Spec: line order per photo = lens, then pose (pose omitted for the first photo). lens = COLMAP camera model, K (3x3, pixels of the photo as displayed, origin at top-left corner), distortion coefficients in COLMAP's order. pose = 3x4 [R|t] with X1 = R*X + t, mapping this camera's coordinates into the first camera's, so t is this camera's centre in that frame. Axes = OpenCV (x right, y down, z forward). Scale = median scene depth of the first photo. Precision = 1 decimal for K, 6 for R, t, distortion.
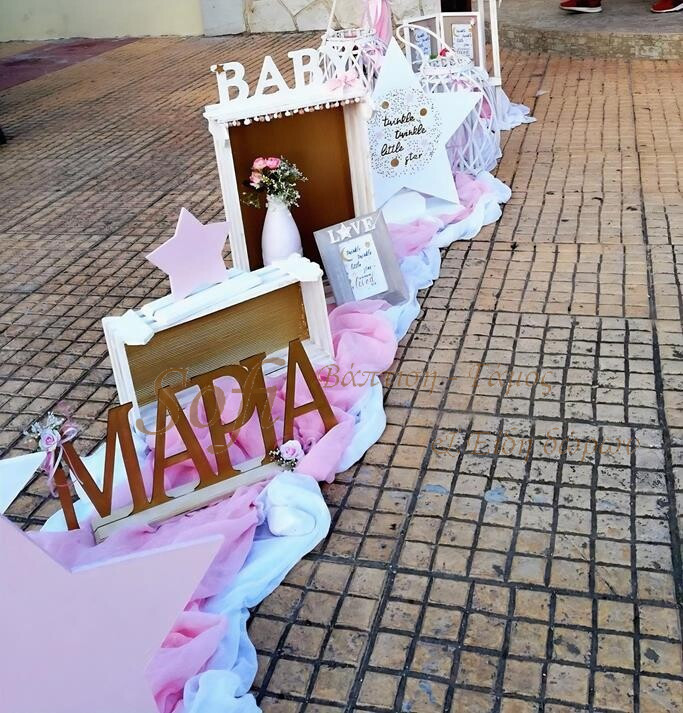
lens RADIAL K [[866.0, 0, 343.0], [0, 866.0, 147.6], [0, 0, 1]] dist [0.015425, -0.001384]
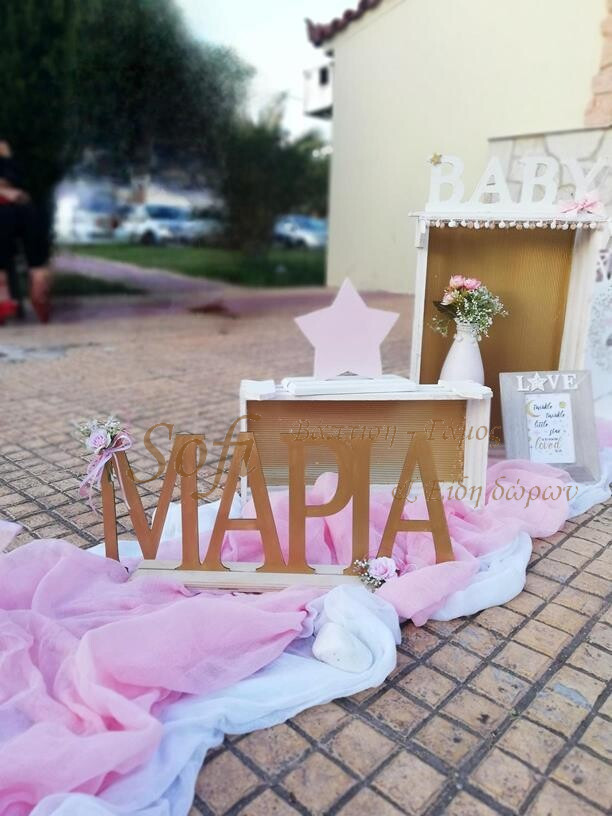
lens RADIAL K [[606.4, 0, 306.0], [0, 606.4, 408.0], [0, 0, 1]] dist [0.068517, -0.079531]
pose [[0.886218, 0.230106, -0.402082, 0.065421], [-0.236742, 0.970982, 0.033883, 0.210998], [0.398211, 0.065161, 0.914977, 0.475190]]
